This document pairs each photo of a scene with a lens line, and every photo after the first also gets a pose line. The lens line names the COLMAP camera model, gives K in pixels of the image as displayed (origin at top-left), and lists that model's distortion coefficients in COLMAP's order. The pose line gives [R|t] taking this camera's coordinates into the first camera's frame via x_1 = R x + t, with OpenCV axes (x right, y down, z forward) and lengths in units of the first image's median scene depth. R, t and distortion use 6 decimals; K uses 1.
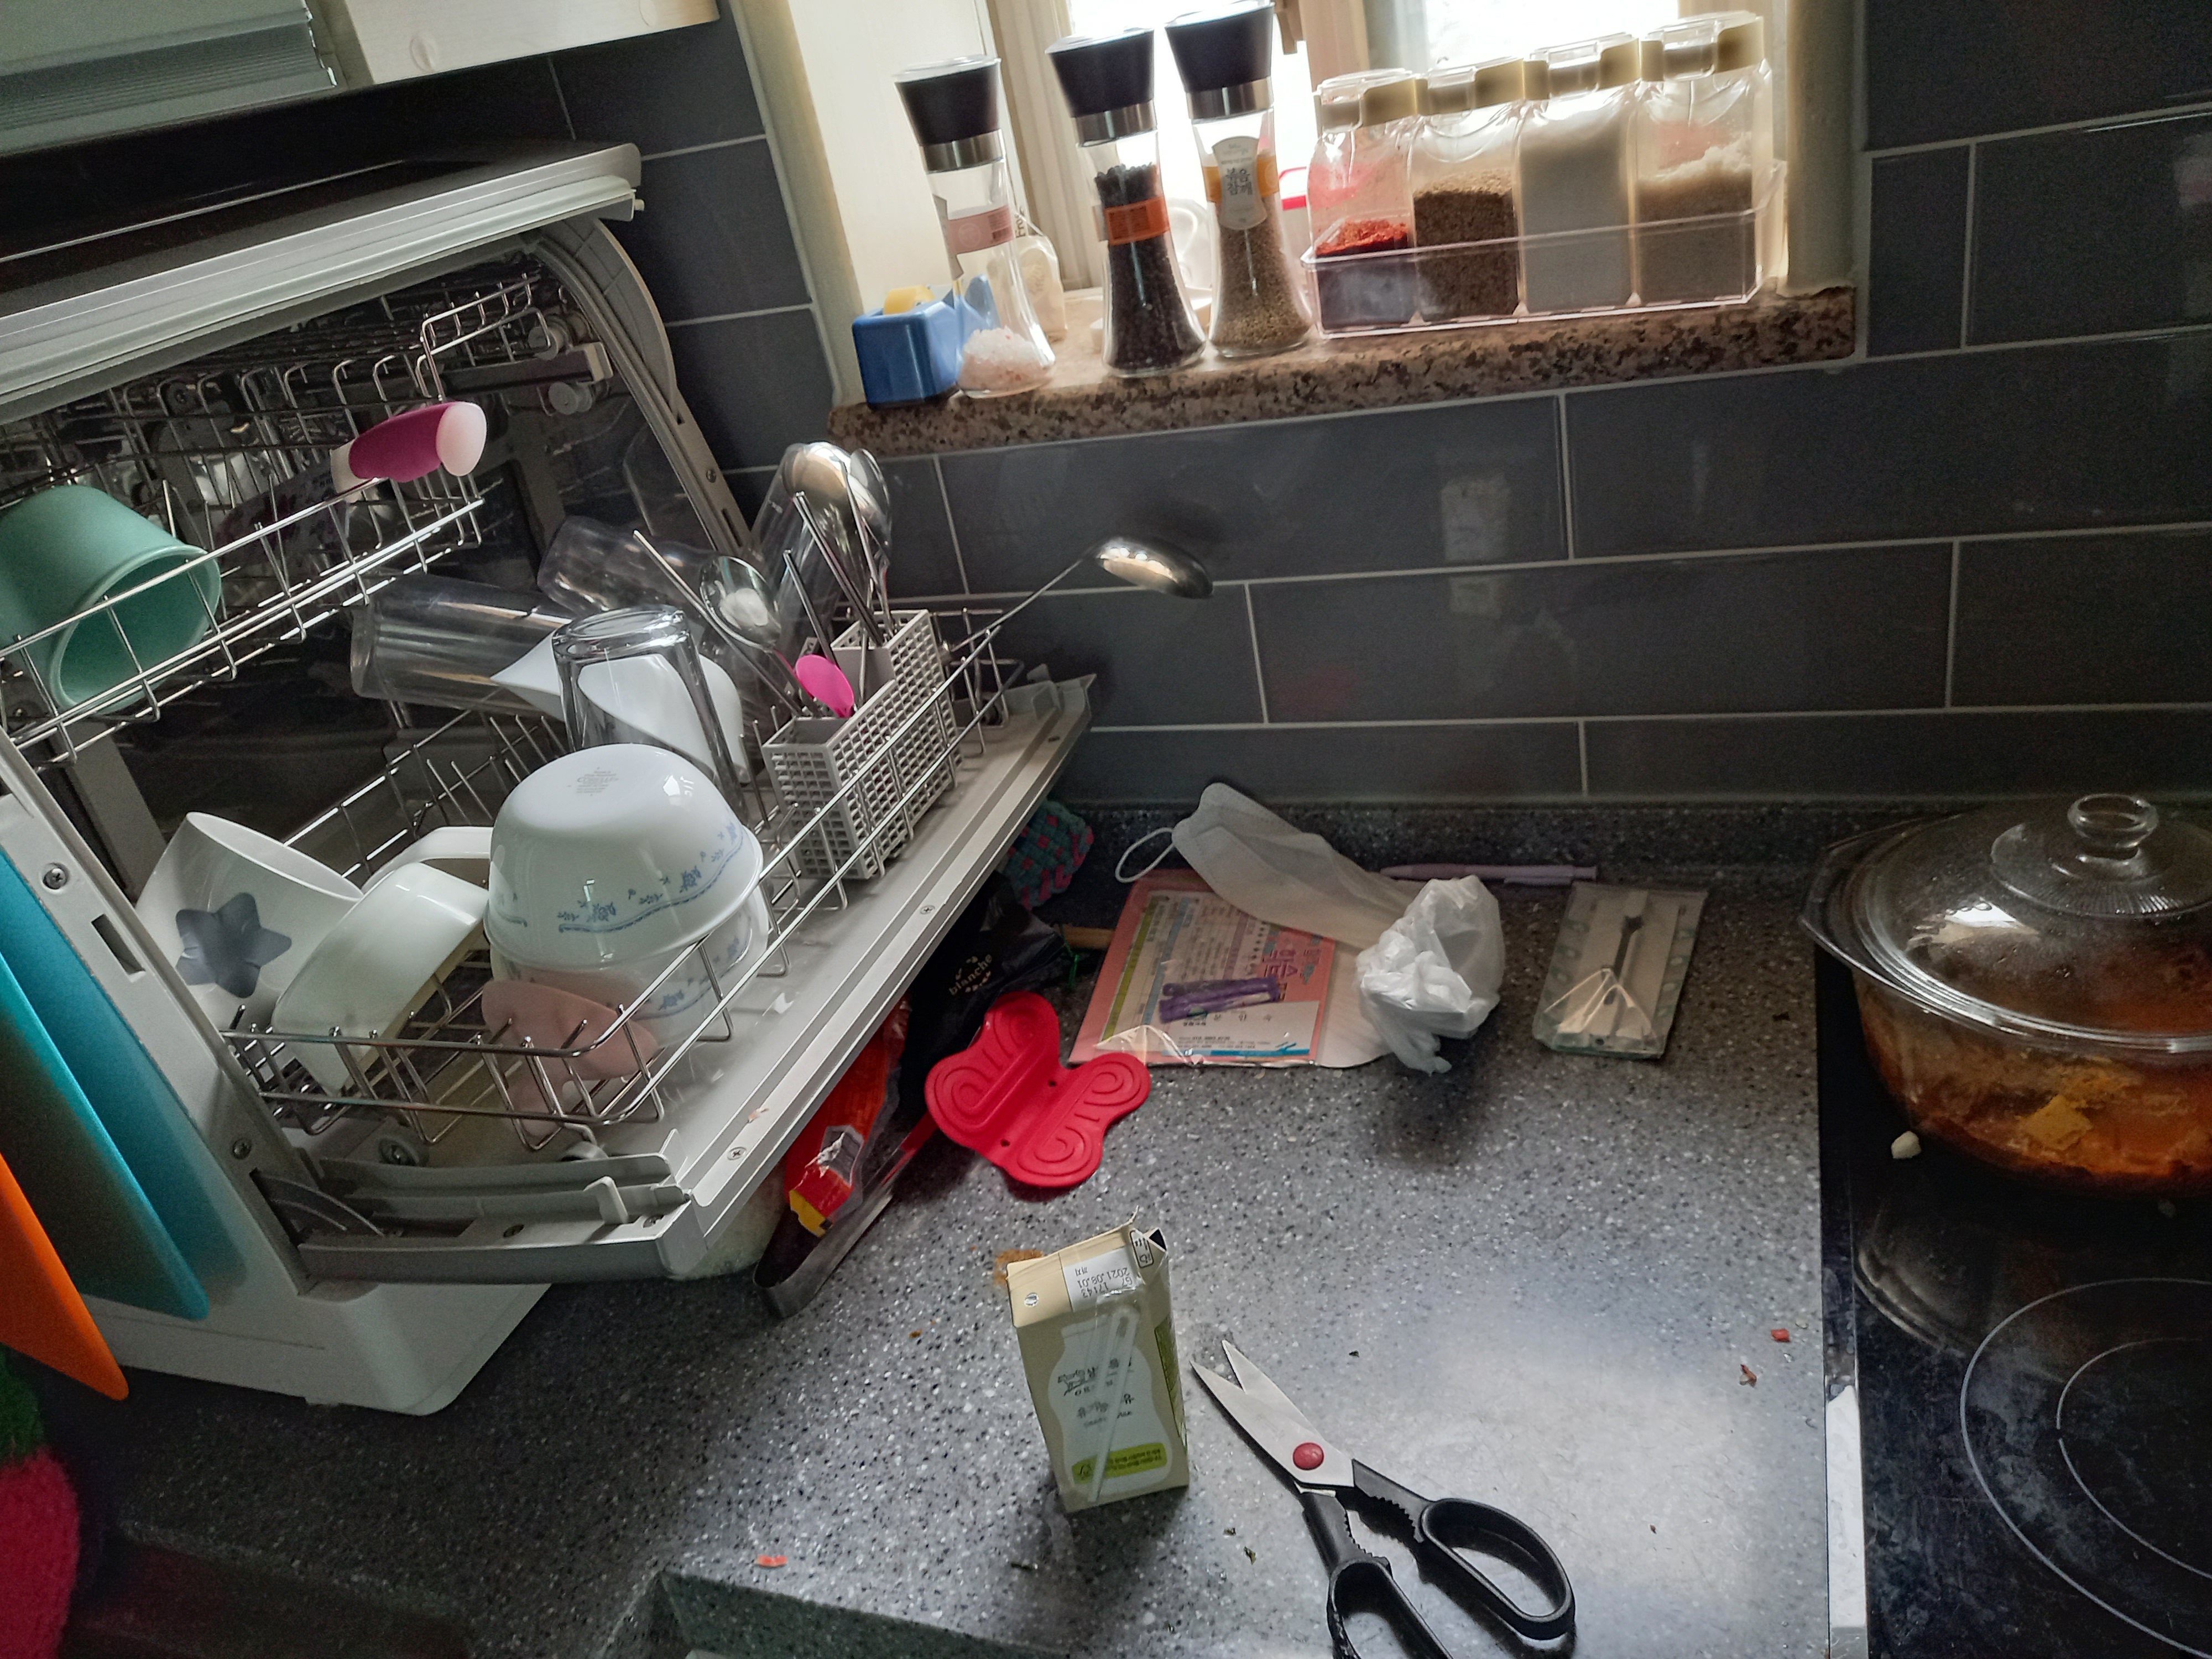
lens RADIAL K [[1627.7, 0, 1096.6], [0, 1627.7, 817.1], [0, 0, 1]] dist [0.044362, -0.060730]
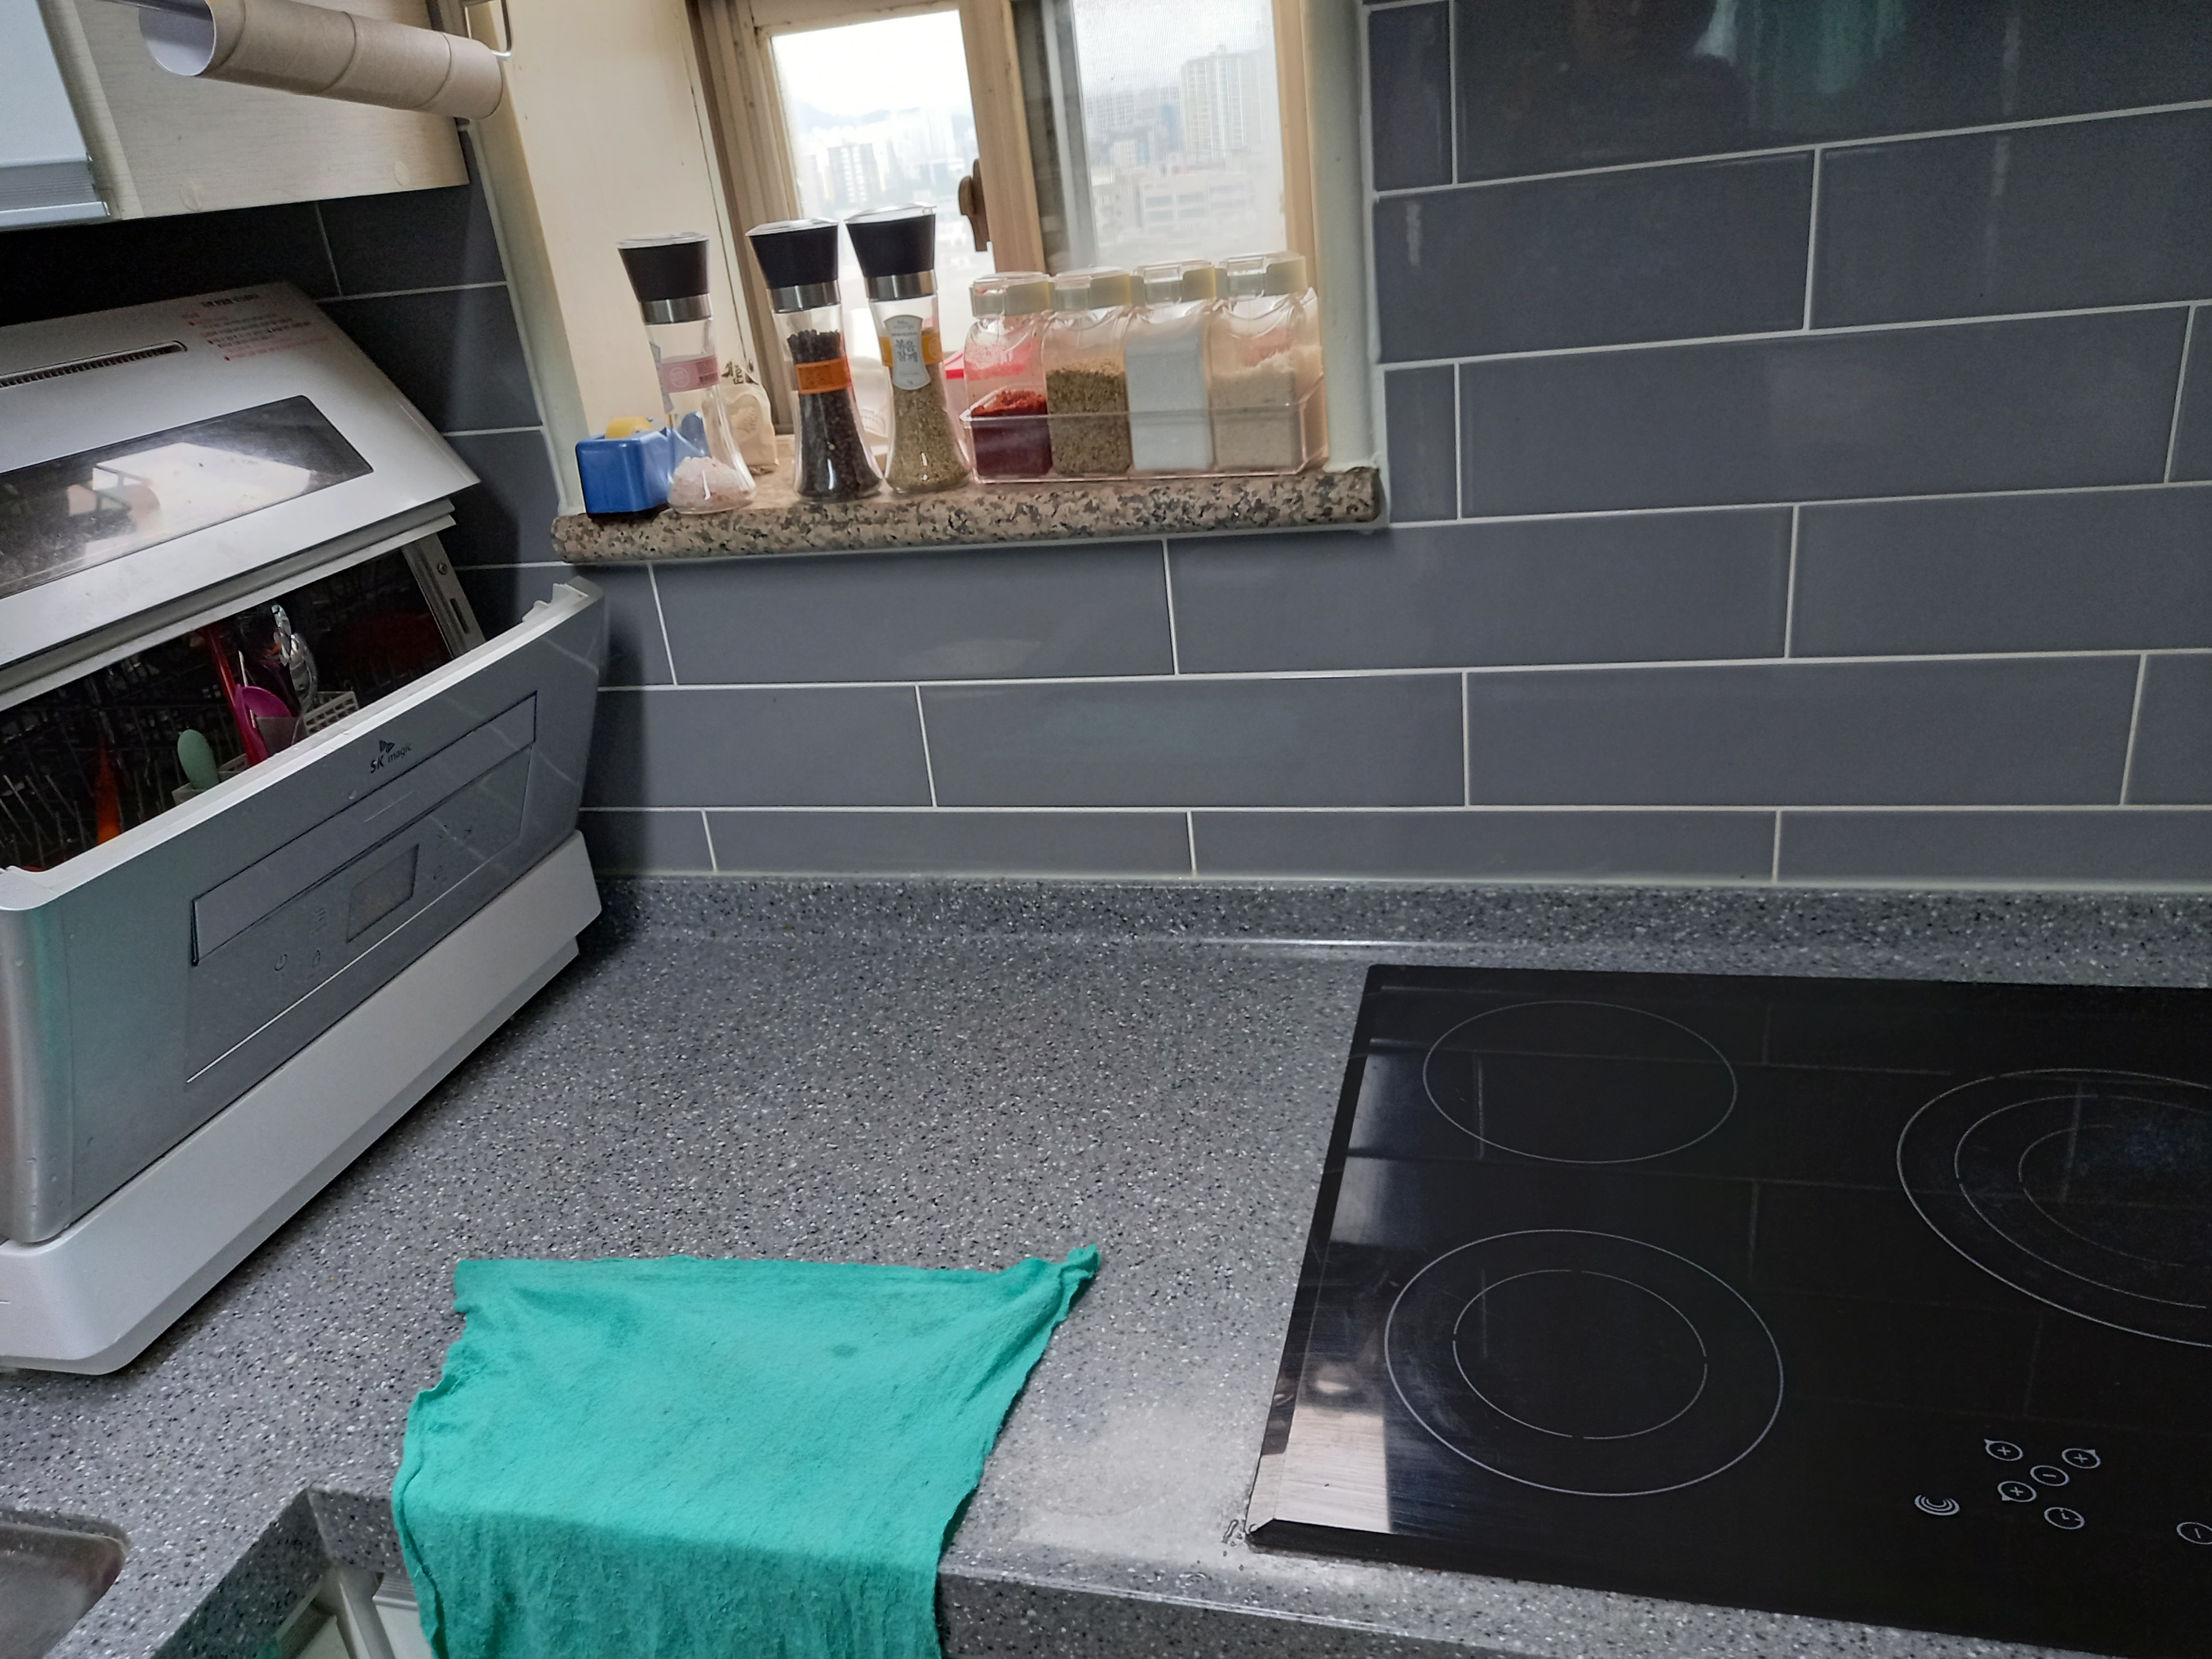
lens RADIAL K [[1627.7, 0, 1117.1], [0, 1627.7, 838.8], [0, 0, 1]] dist [0.044362, -0.060730]
pose [[0.991057, 0.036299, 0.128403, 0.097129], [-0.025350, 0.995982, -0.085896, 0.069034], [-0.131005, 0.081873, 0.987995, -0.179148]]
